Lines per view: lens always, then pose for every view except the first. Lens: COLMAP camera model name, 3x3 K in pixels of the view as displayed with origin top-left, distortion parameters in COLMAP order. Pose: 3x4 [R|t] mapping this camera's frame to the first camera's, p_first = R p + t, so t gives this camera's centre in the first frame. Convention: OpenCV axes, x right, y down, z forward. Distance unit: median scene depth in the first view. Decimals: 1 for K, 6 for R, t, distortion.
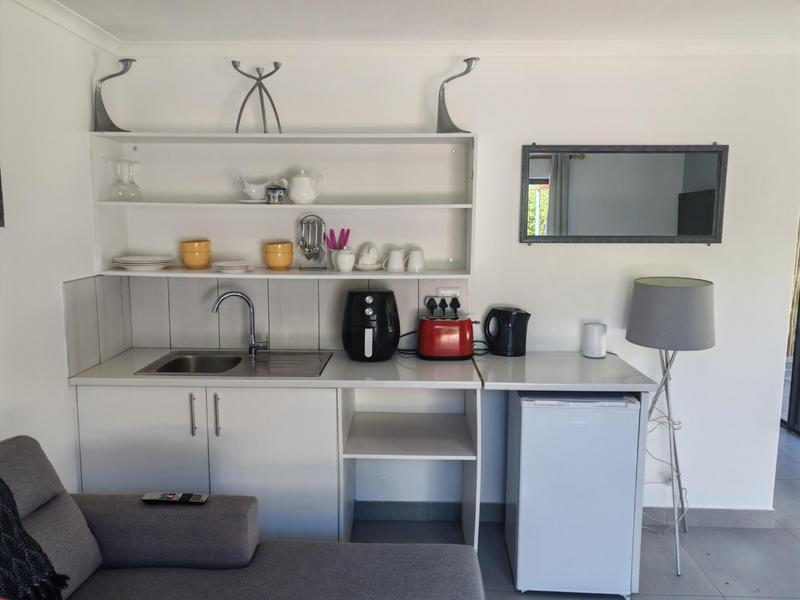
lens RADIAL K [[613.9, 0, 397.8], [0, 613.9, 306.5], [0, 0, 1]] dist [0.021889, -0.006824]
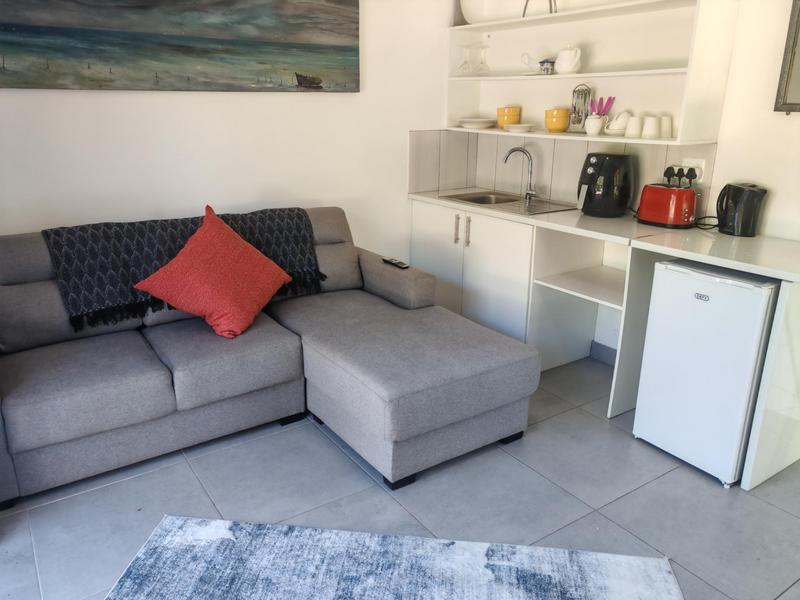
lens RADIAL K [[613.9, 0, 395.1], [0, 613.9, 296.9], [0, 0, 1]] dist [0.021889, -0.006824]
pose [[0.589048, 0.245940, -0.769763, 0.653809], [-0.121568, 0.968691, 0.216470, 0.031336], [0.798901, -0.033932, 0.600504, 0.005503]]
